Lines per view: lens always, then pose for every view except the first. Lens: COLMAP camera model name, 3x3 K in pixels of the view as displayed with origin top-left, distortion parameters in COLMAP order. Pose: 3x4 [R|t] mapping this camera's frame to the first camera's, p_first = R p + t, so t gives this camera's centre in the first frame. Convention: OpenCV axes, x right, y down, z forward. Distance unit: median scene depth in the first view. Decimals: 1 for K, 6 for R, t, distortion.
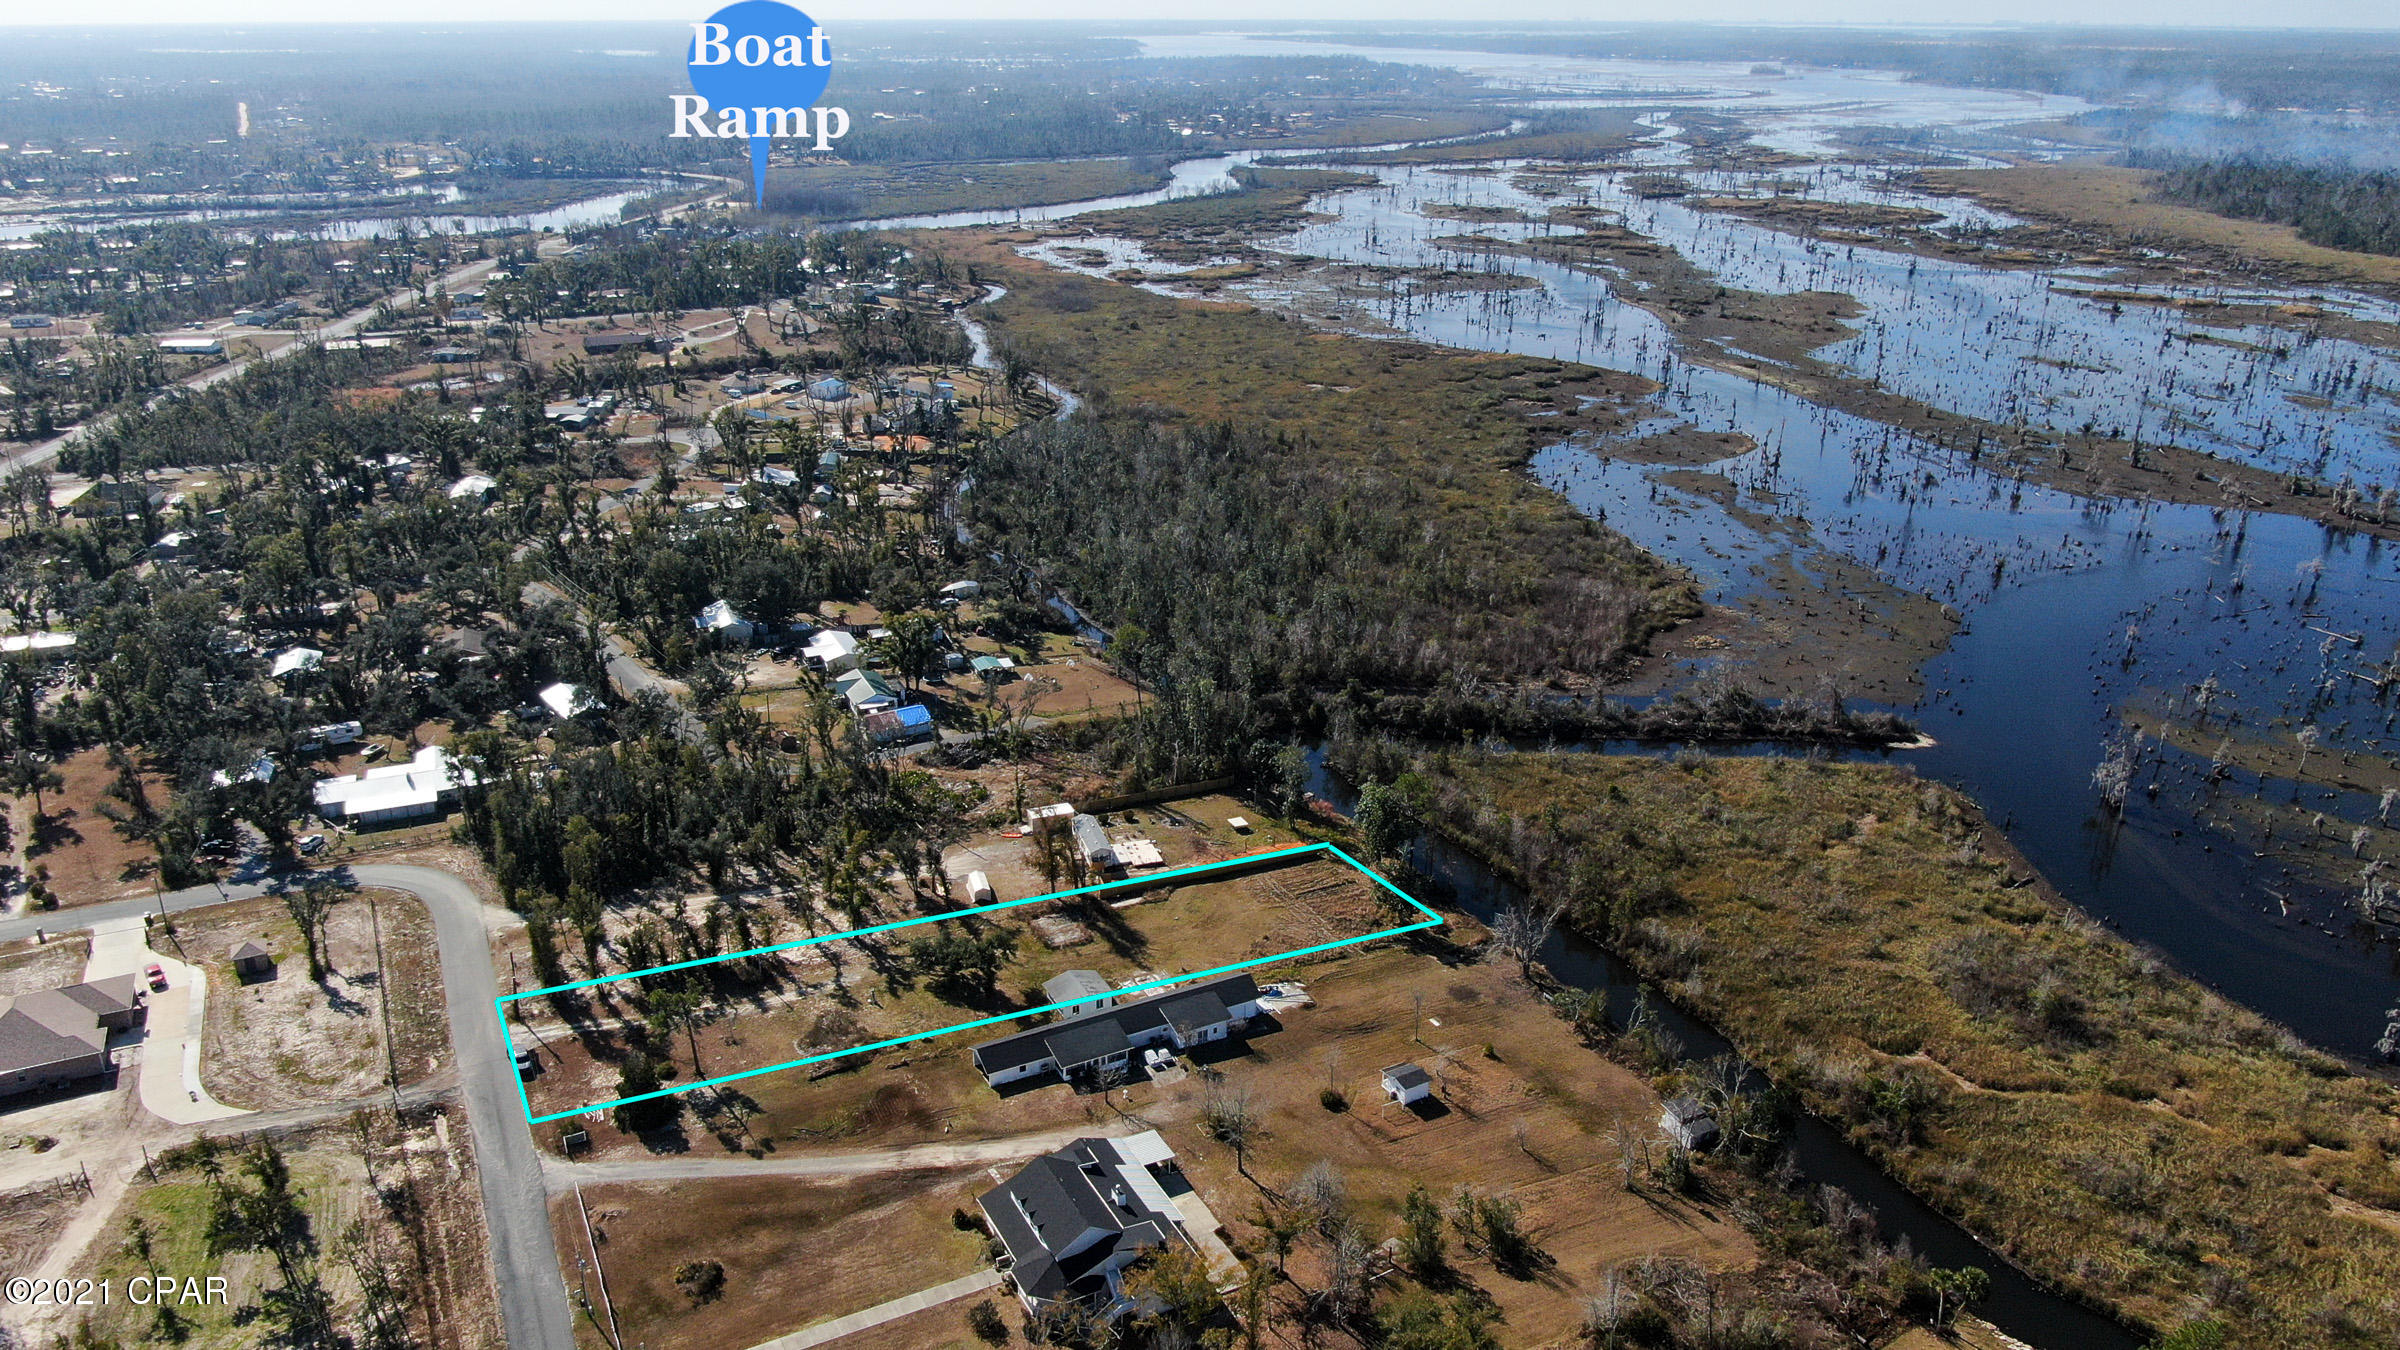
lens RADIAL K [[1712.0, 0, 1200.0], [0, 1712.0, 675.0], [0, 0, 1]] dist [-0.019515, 0.003874]
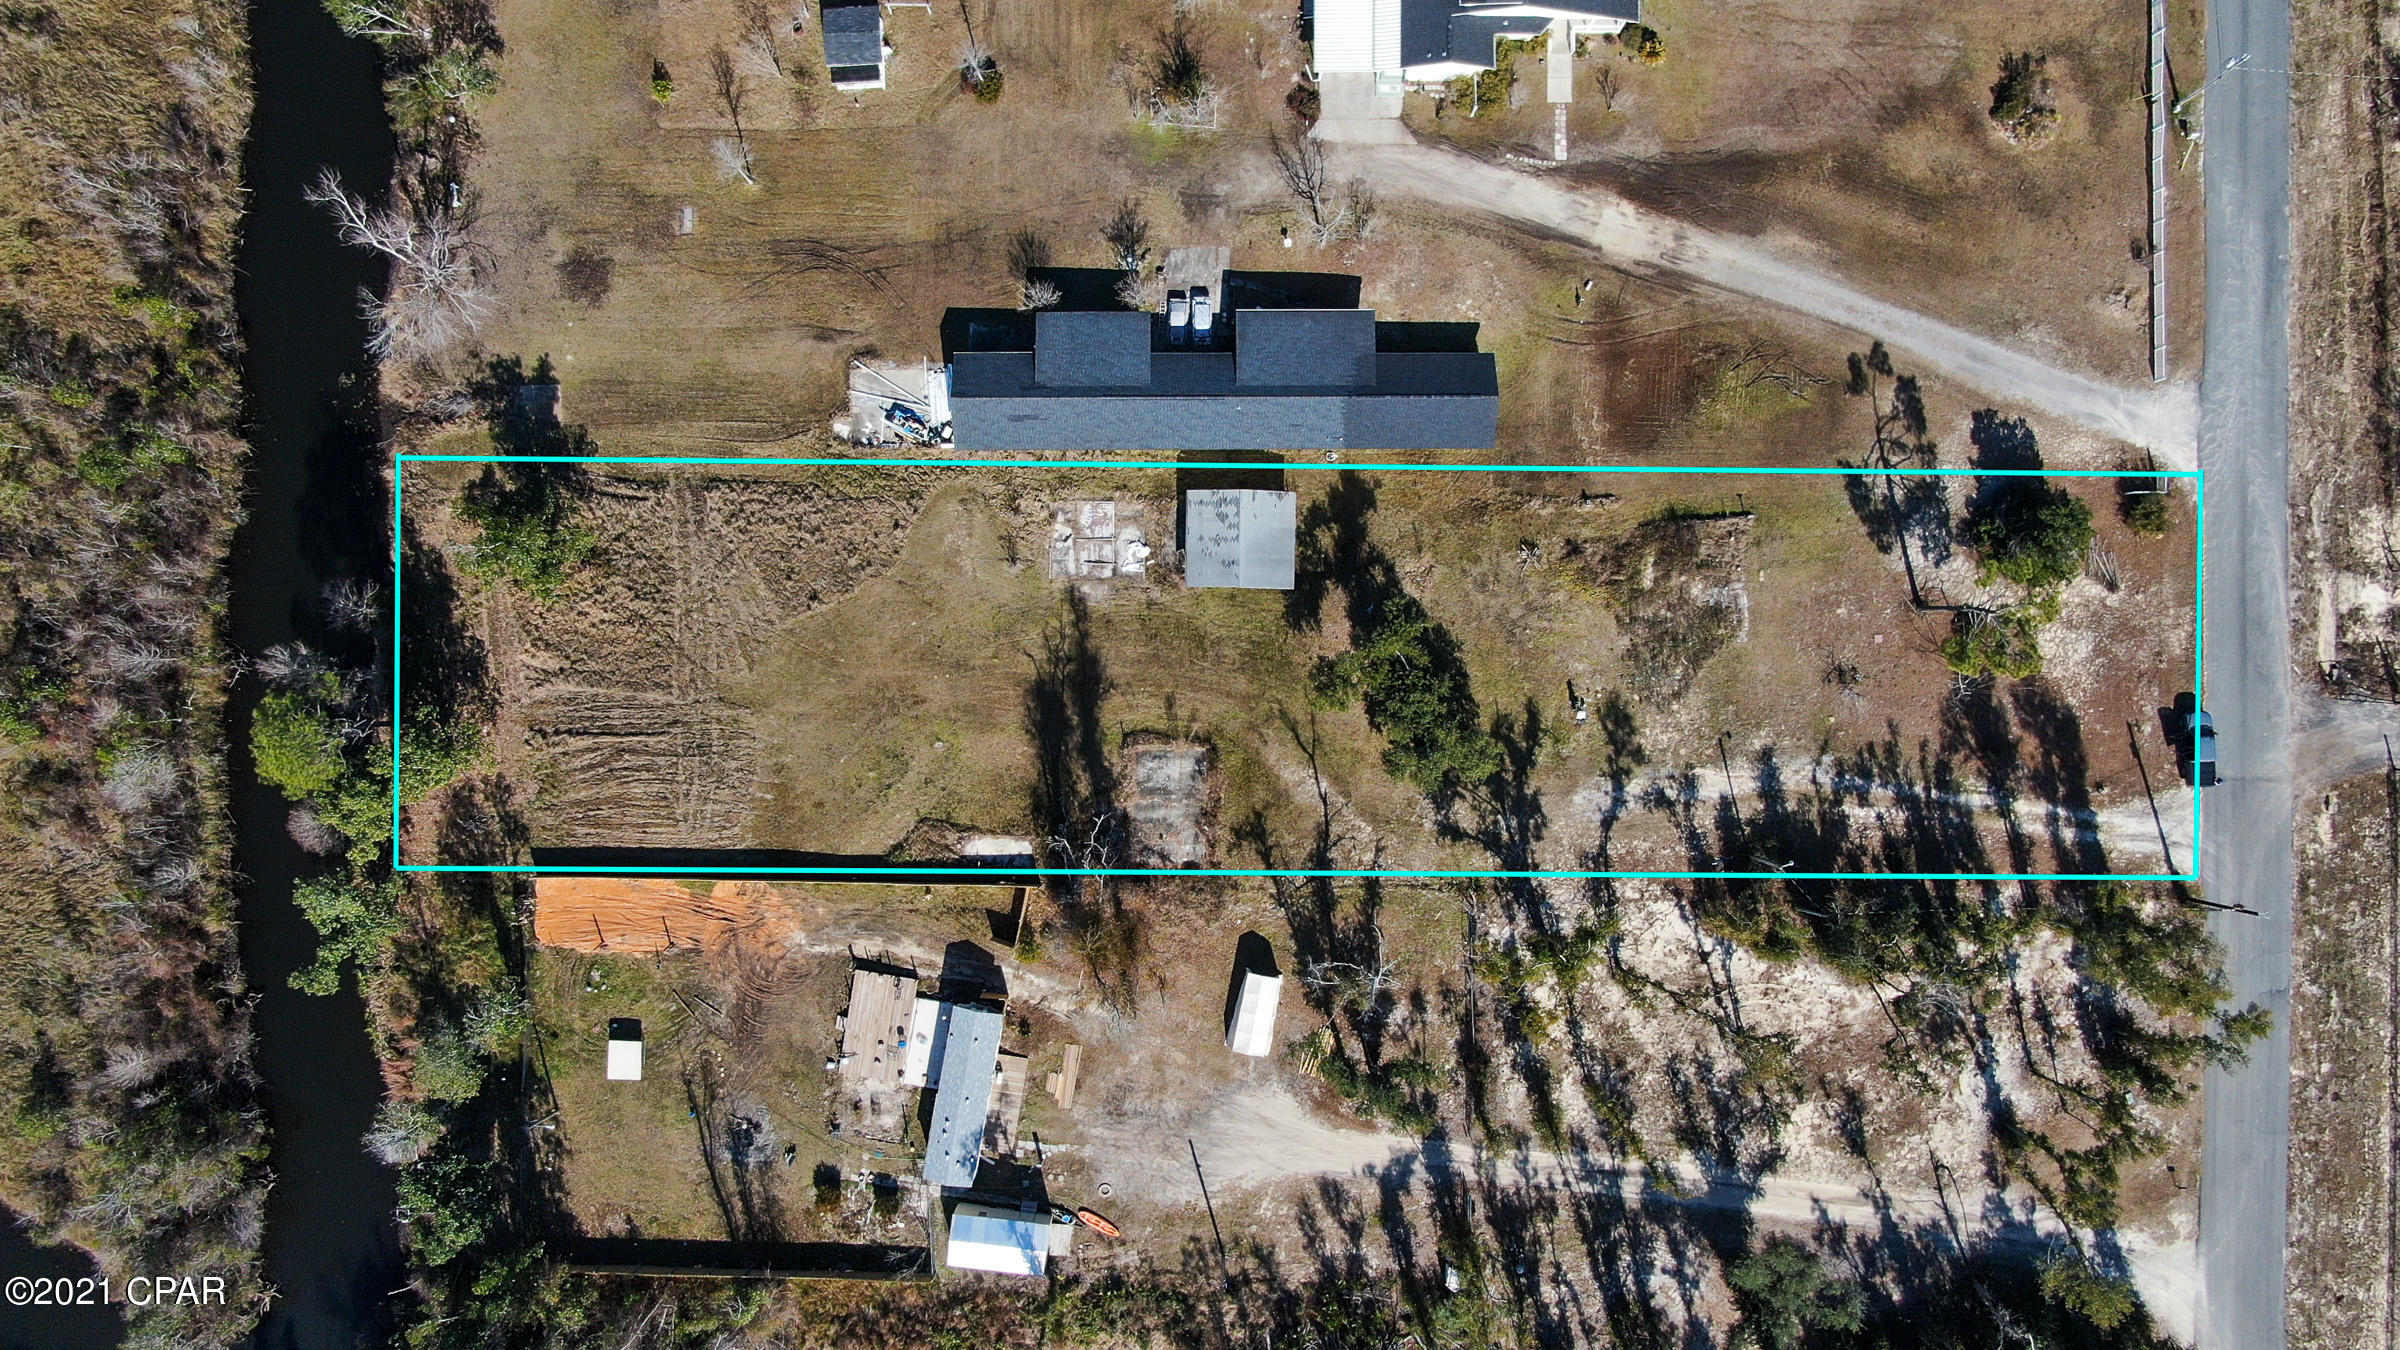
lens RADIAL K [[1712.0, 0, 1200.0], [0, 1712.0, 675.0], [0, 0, 1]] dist [-0.019515, 0.003874]
pose [[-0.885367, -0.464892, -0.000330, -0.083111], [0.170110, -0.324628, 0.930419, -0.351520], [-0.432652, 0.823706, 0.366498, 0.884608]]
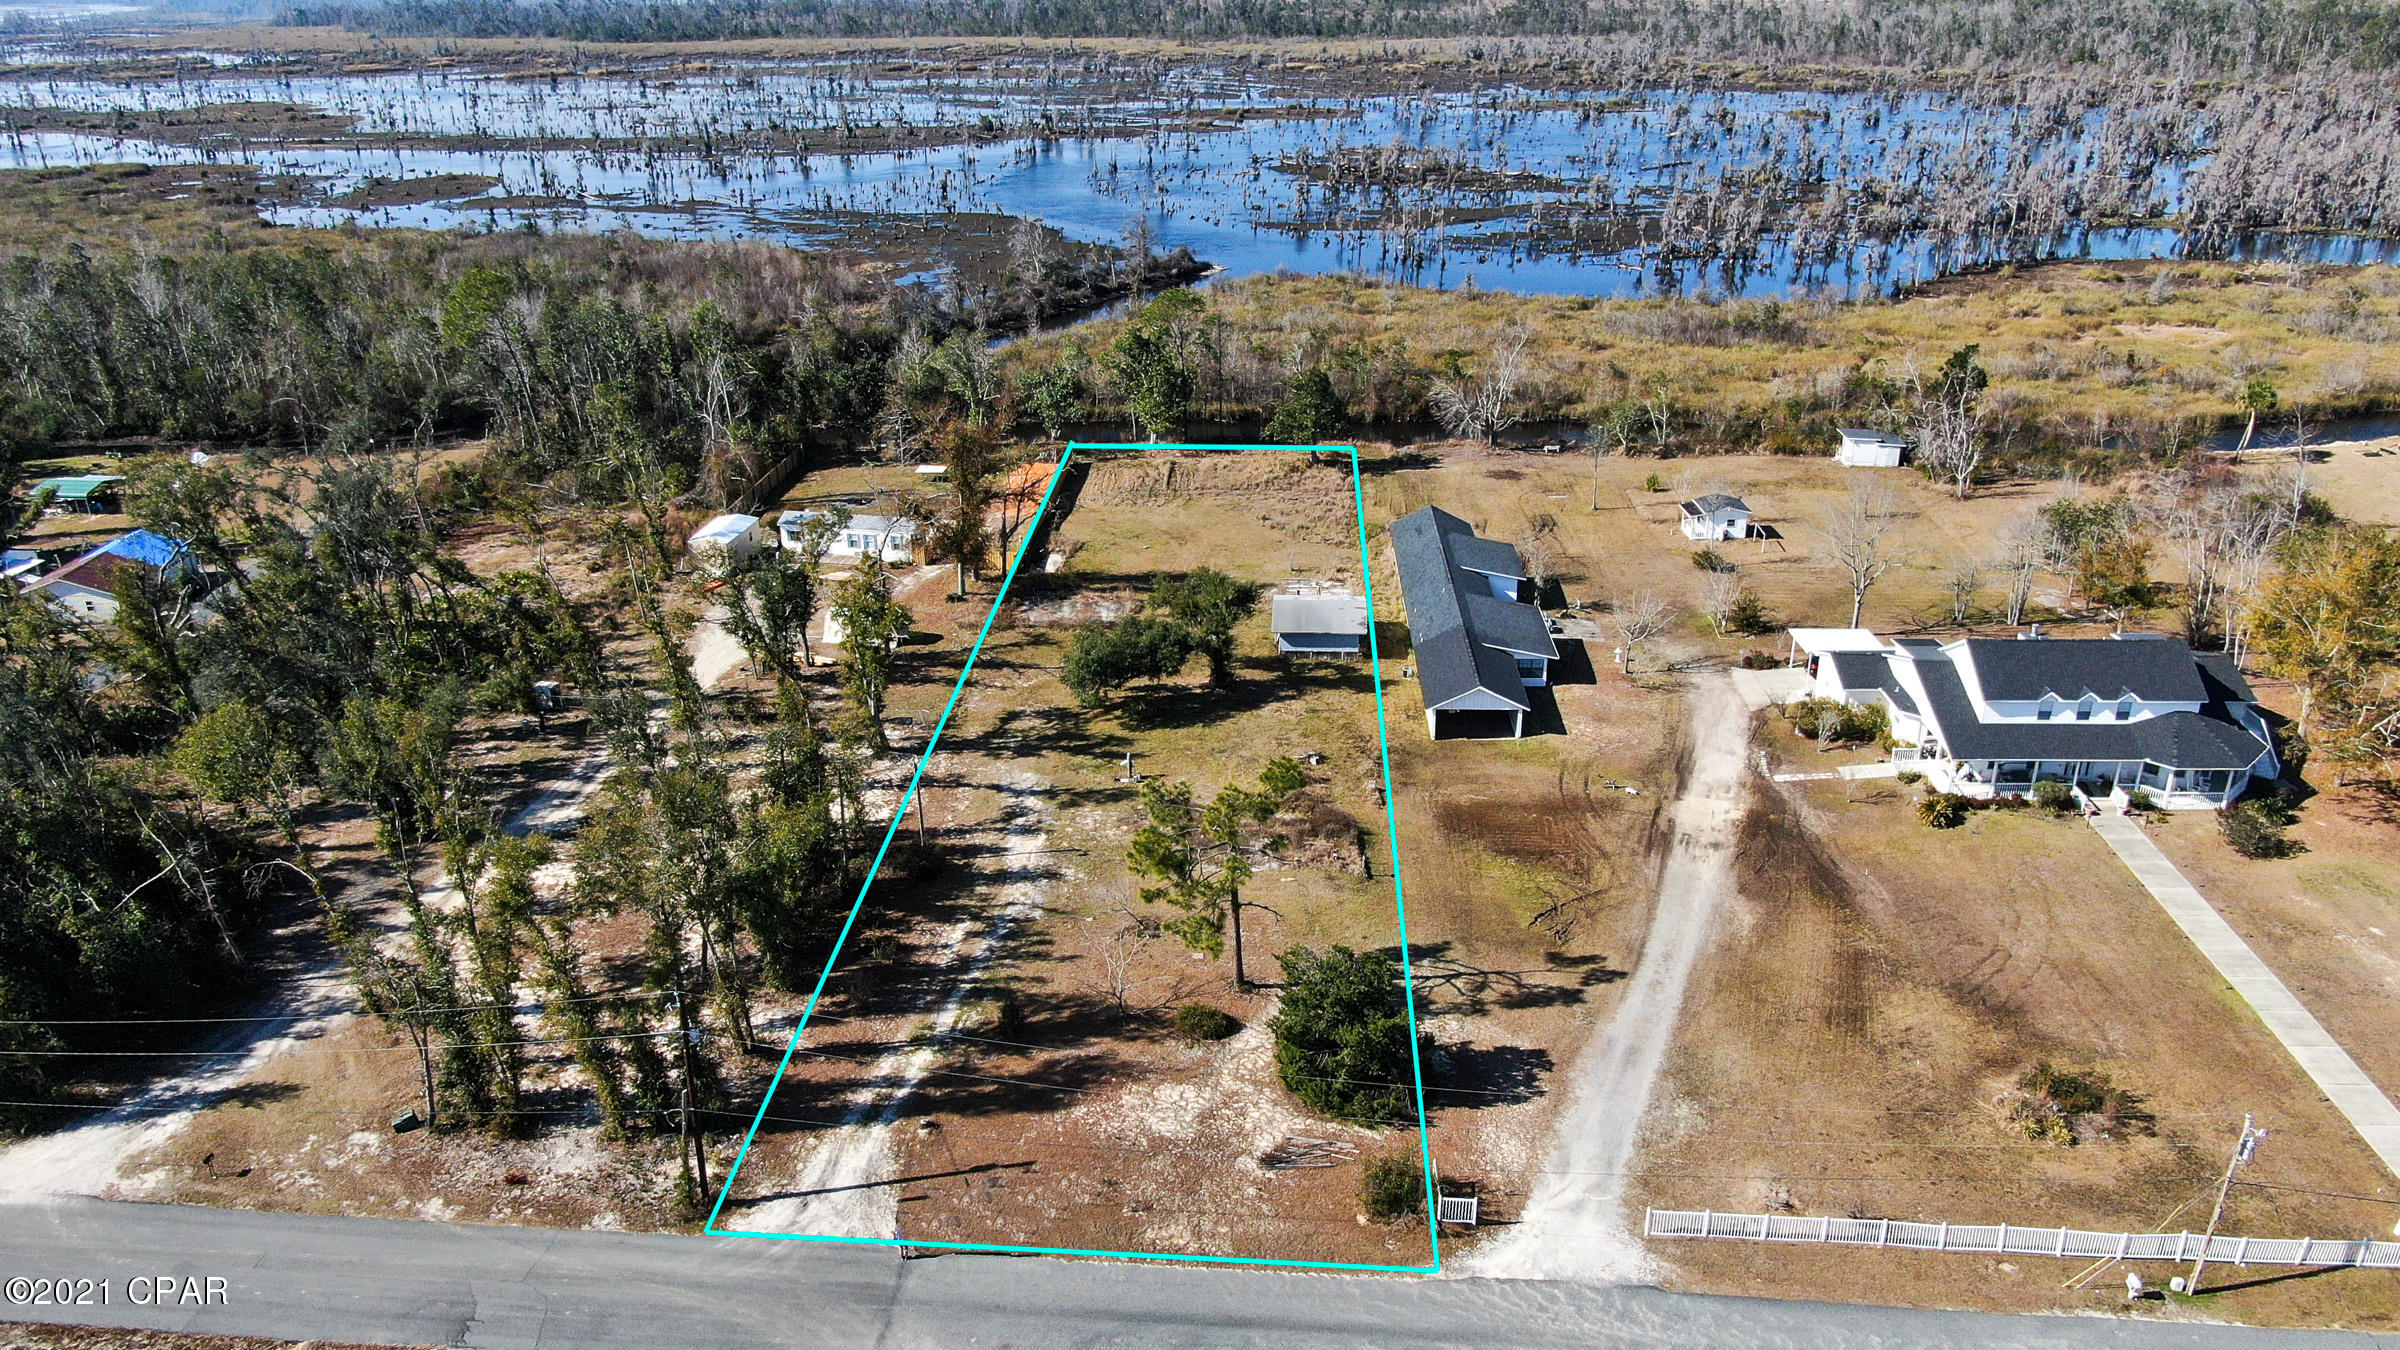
lens RADIAL K [[1712.0, 0, 1200.0], [0, 1712.0, 675.0], [0, 0, 1]] dist [-0.019515, 0.003874]
pose [[0.501819, -0.348723, 0.791562, -0.572371], [0.325008, 0.924090, 0.201066, 0.080081], [-0.801591, 0.156365, 0.577064, 0.743578]]
